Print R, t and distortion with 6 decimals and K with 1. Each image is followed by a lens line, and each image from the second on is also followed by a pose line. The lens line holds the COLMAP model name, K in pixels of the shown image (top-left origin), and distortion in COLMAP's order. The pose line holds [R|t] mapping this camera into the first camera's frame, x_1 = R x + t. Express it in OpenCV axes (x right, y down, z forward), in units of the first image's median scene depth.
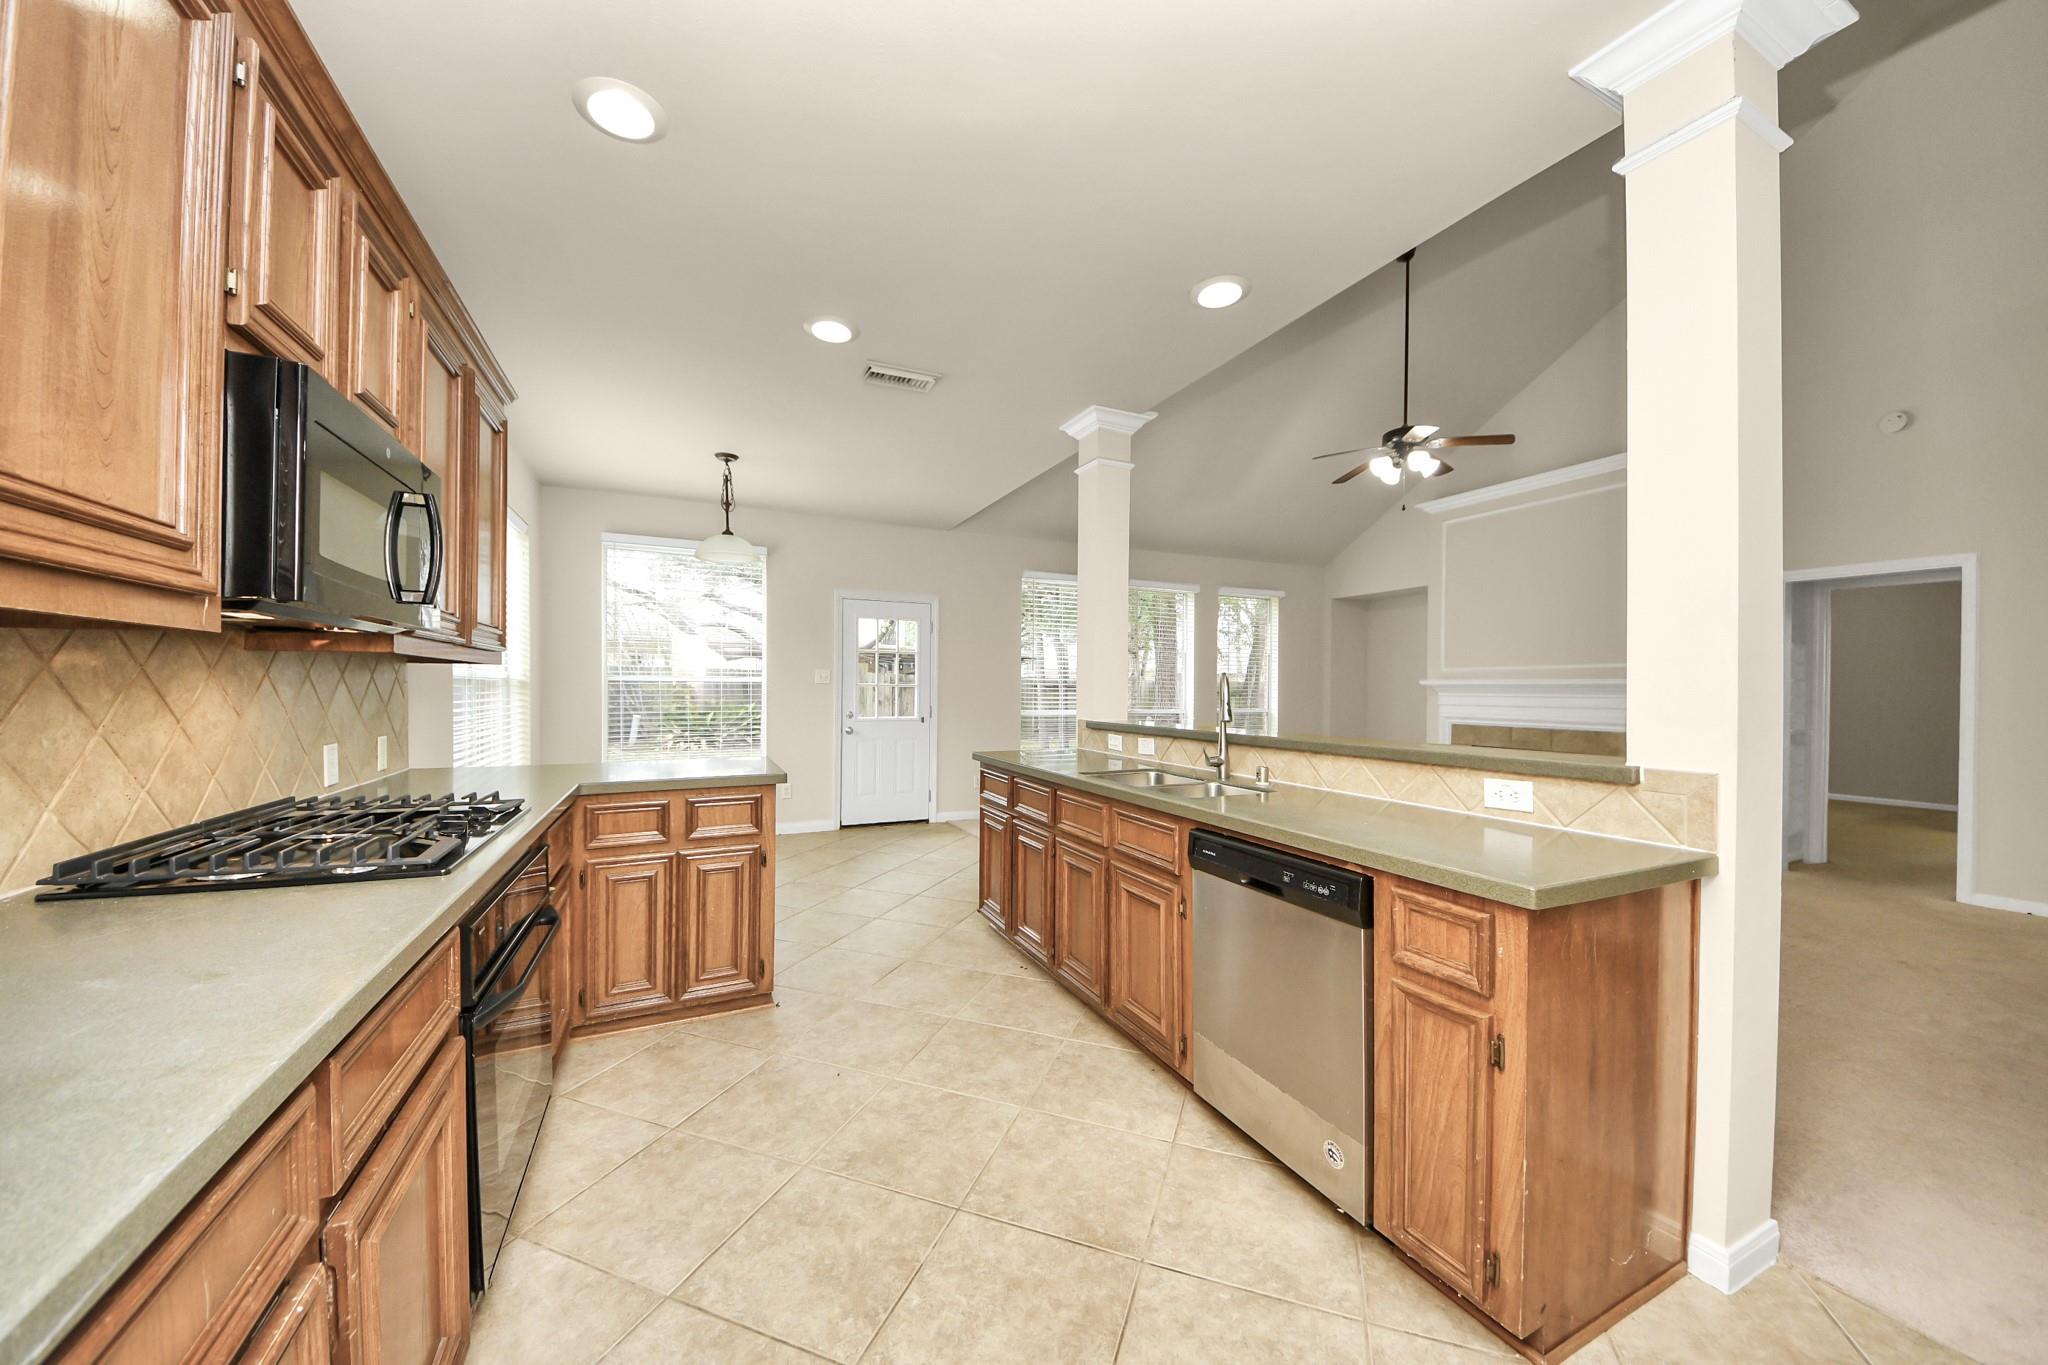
lens RADIAL K [[716.6, 0, 1024.0], [0, 716.6, 682.5], [0, 0, 1]] dist [0.032059, -0.019029]
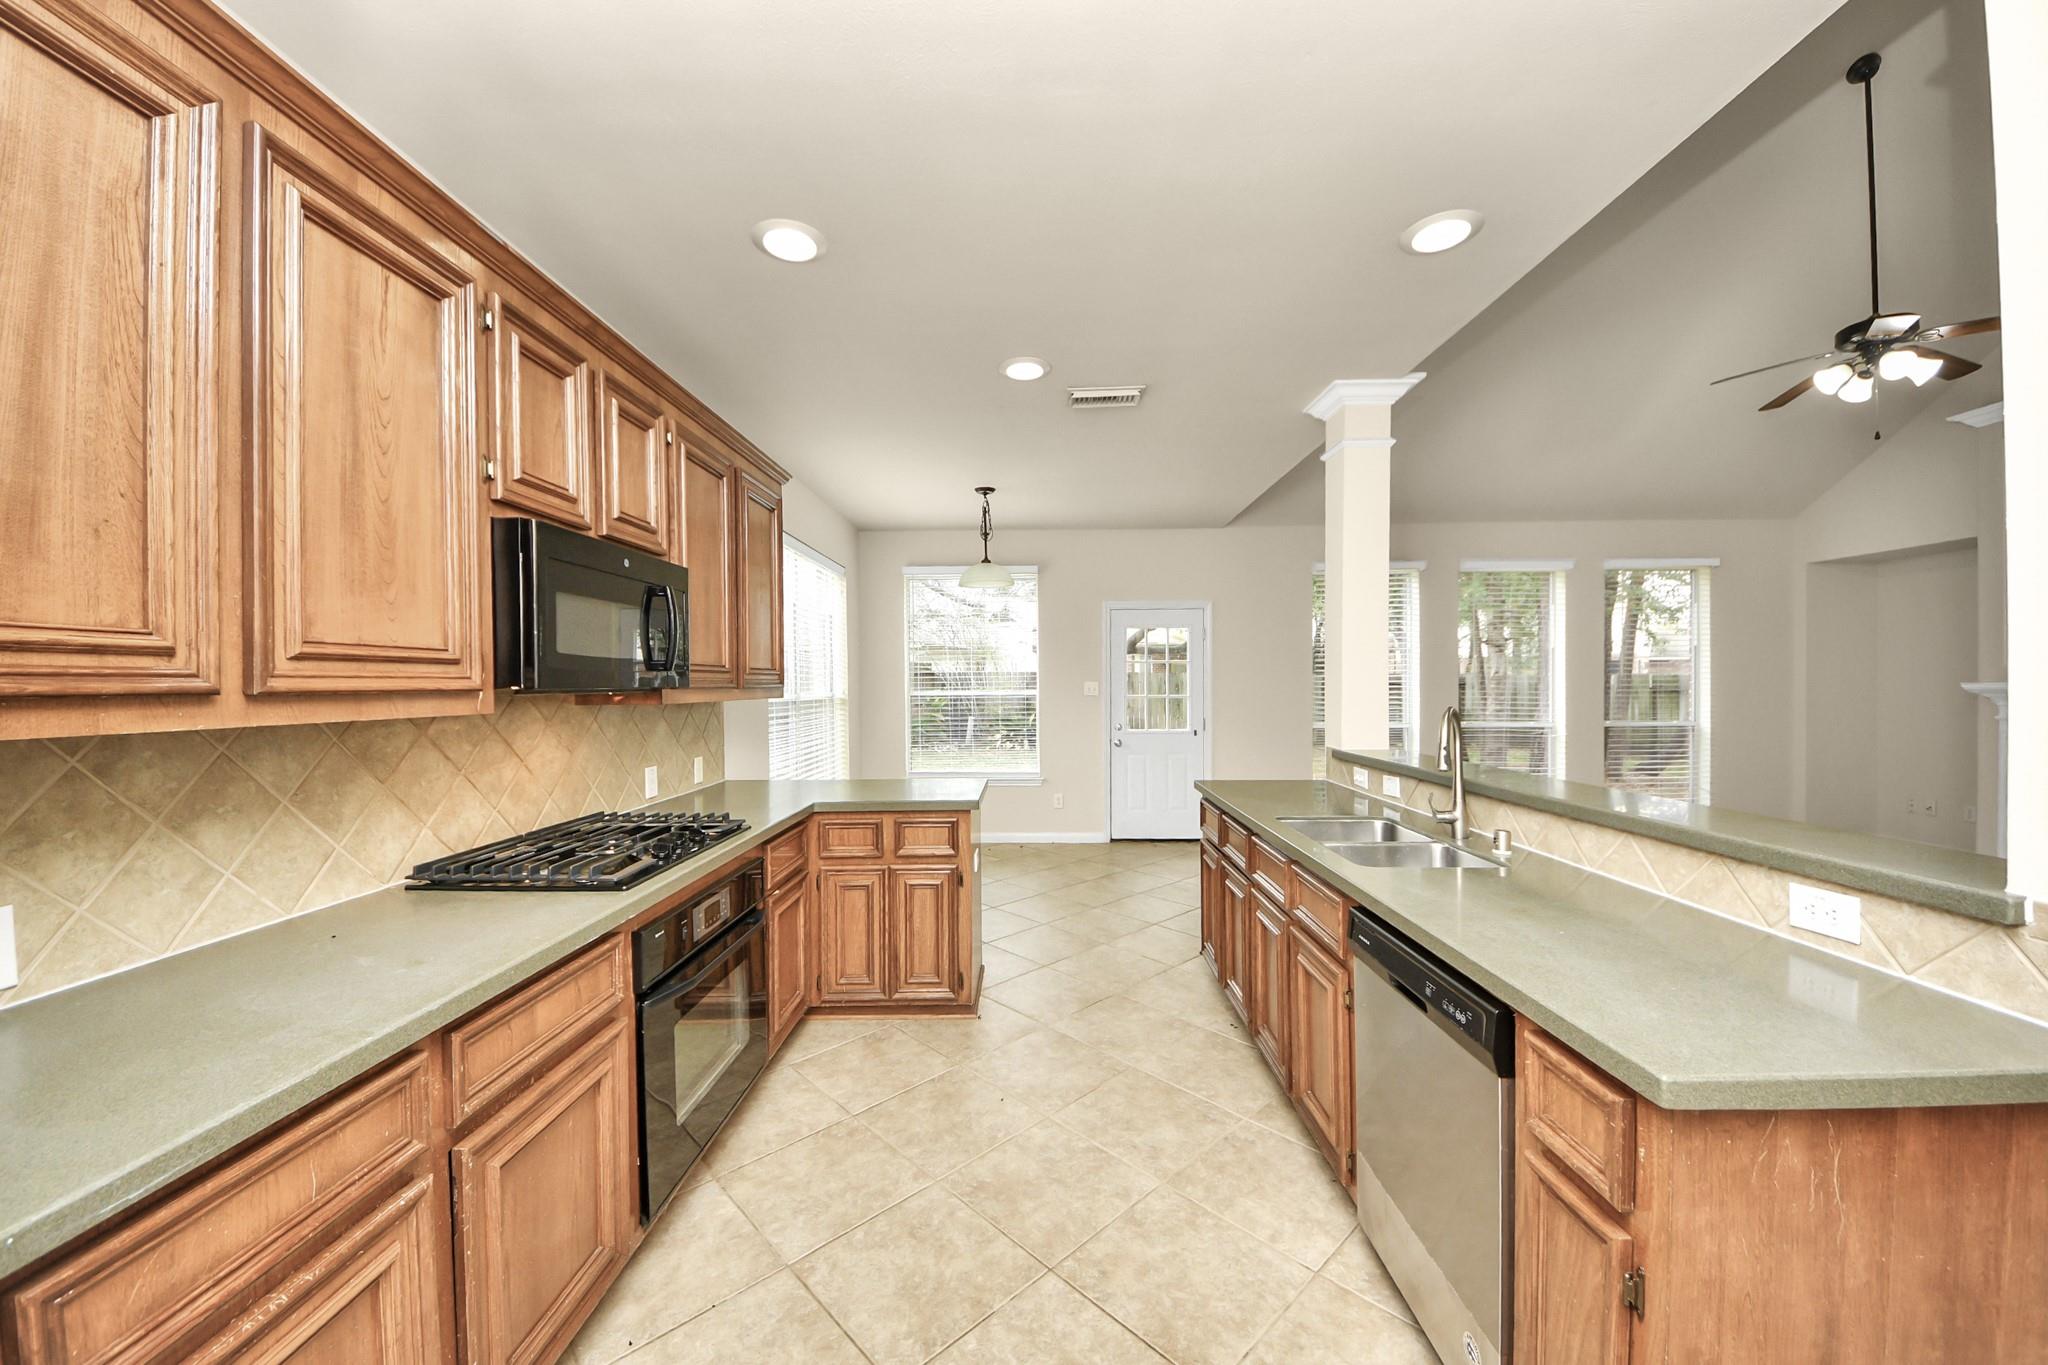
lens RADIAL K [[748.5, 0, 1016.8], [0, 748.5, 683.8], [0, 0, 1]] dist [0.041555, -0.022726]
pose [[0.901565, -0.012652, -0.432458, 0.250385], [0.014576, 0.999893, 0.001134, -0.057468], [0.432397, -0.007326, 0.901653, 0.037558]]
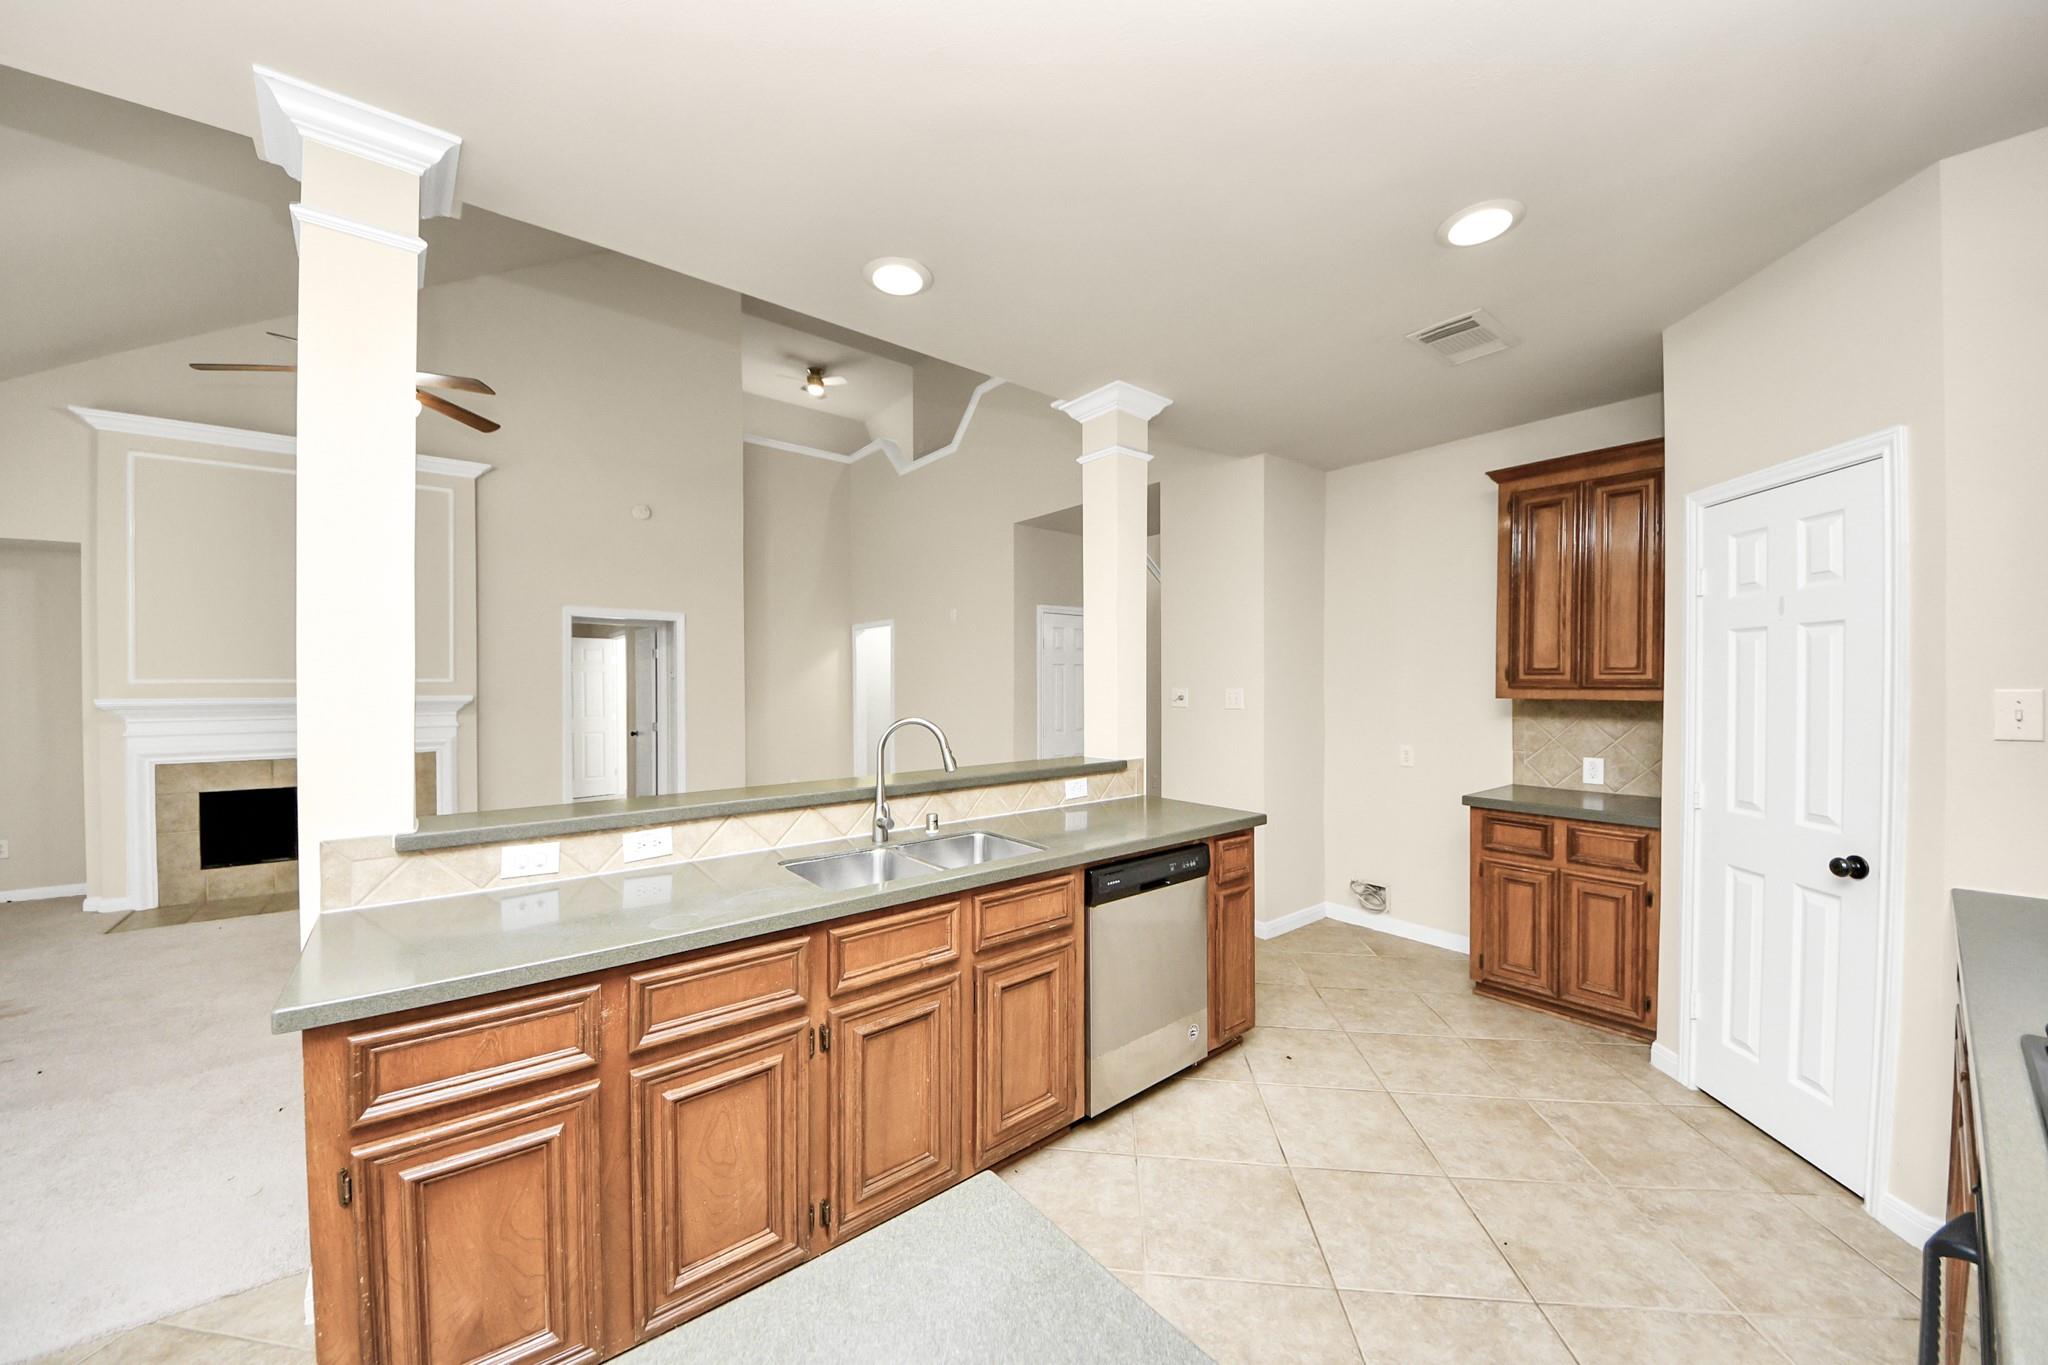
lens RADIAL K [[748.5, 0, 1016.8], [0, 748.5, 683.8], [0, 0, 1]] dist [0.041555, -0.022726]
pose [[-0.260467, -0.000115, 0.965483, -0.737406], [-0.000290, 1.000000, 0.000041, -0.062402], [-0.965483, -0.000270, -0.260467, 1.286416]]
